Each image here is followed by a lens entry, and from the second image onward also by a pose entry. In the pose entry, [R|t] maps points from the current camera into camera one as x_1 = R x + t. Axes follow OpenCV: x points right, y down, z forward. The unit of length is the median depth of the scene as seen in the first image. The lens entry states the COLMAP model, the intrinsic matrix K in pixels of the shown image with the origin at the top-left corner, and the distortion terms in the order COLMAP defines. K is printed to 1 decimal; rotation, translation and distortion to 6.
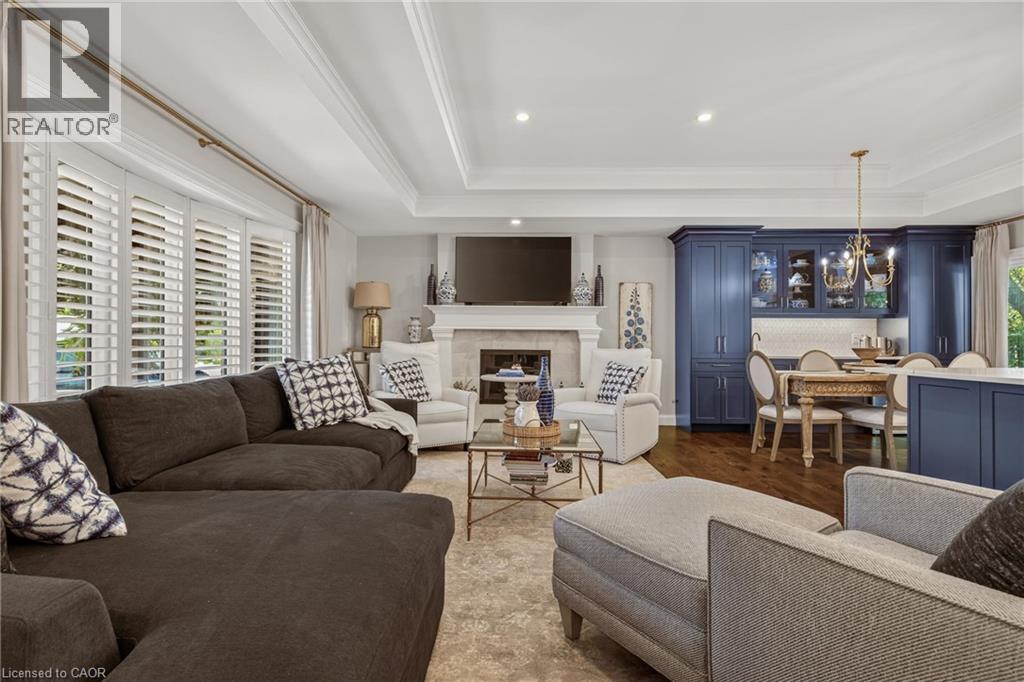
lens RADIAL K [[475.0, 0, 501.8], [0, 475.0, 337.4], [0, 0, 1]] dist [0.022071, 0.000112]
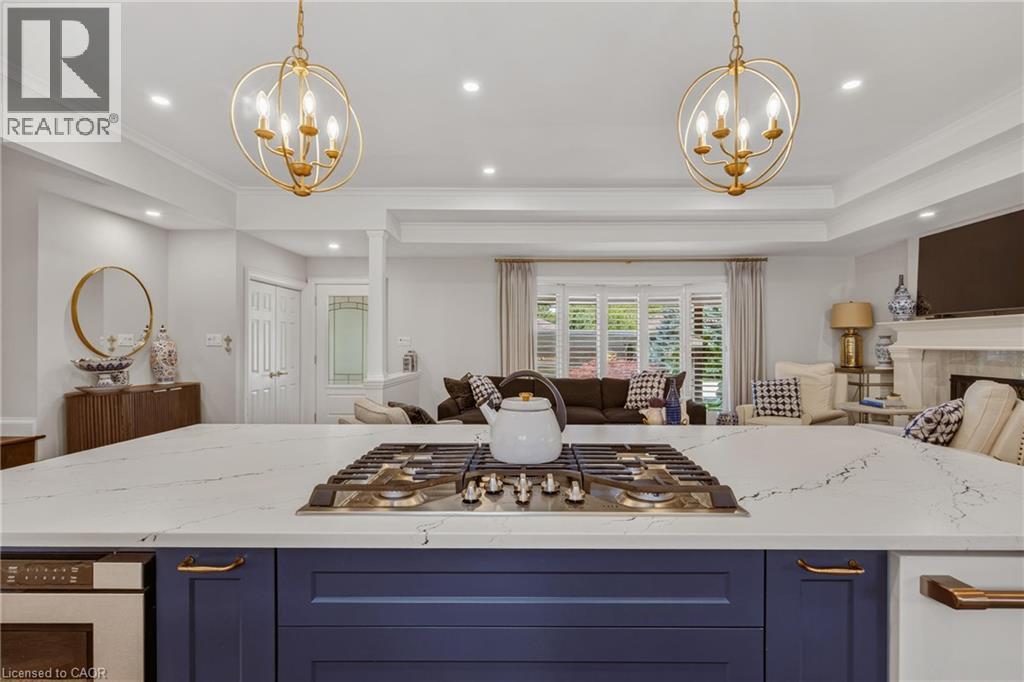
lens RADIAL K [[480.4, 0, 535.4], [0, 480.4, 349.7], [0, 0, 1]] dist [-0.002335, -0.000346]
pose [[0.025499, 0.001577, -0.999674, 0.733609], [0.005993, 0.999981, 0.001731, -0.021507], [0.999657, -0.006035, 0.025489, 0.302829]]
